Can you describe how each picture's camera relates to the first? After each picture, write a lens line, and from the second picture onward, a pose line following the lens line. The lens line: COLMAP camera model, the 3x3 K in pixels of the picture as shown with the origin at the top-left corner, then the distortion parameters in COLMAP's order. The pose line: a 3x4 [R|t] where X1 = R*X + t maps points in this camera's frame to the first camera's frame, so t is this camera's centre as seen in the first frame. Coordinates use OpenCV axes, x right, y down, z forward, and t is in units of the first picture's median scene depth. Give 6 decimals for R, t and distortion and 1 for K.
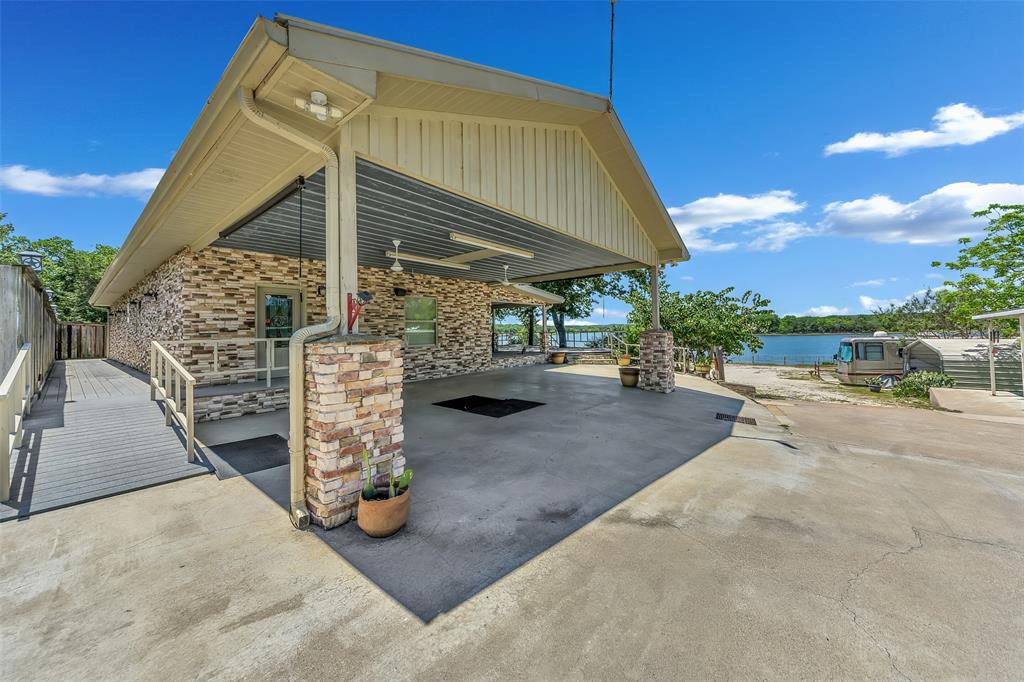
lens RADIAL K [[363.0, 0, 515.9], [0, 363.0, 323.6], [0, 0, 1]] dist [0.002667, 0.000128]
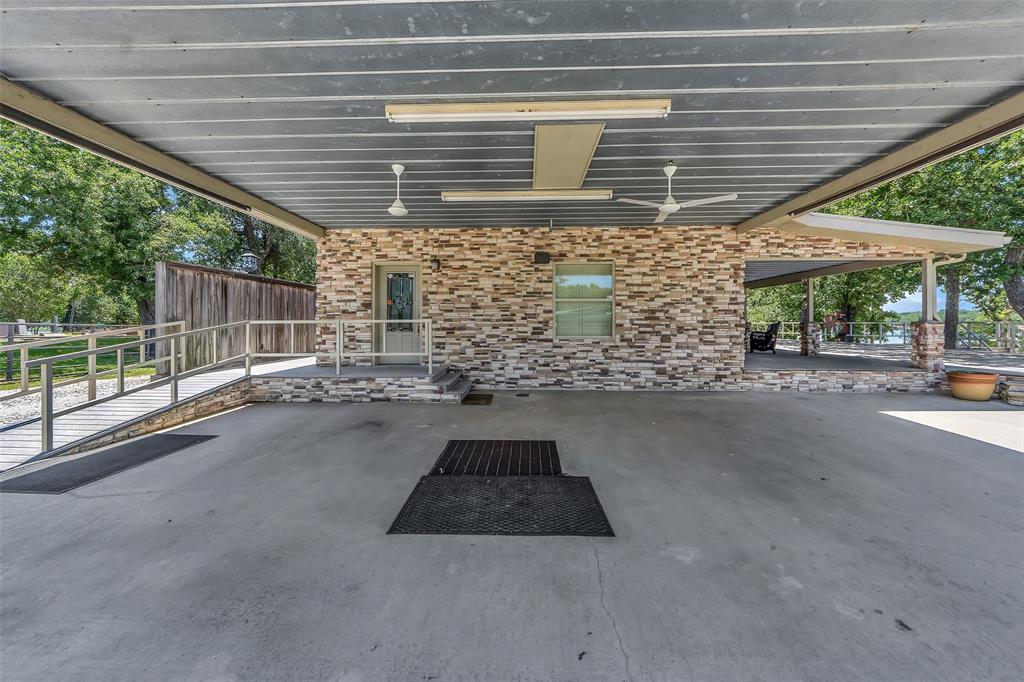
lens RADIAL K [[367.7, 0, 517.7], [0, 367.7, 322.6], [0, 0, 1]] dist [-0.002818, -0.000140]
pose [[0.605757, 0.021196, -0.795367, 0.195294], [0.006153, 0.999490, 0.031321, 0.012835], [0.795626, -0.023867, 0.605318, 0.513083]]
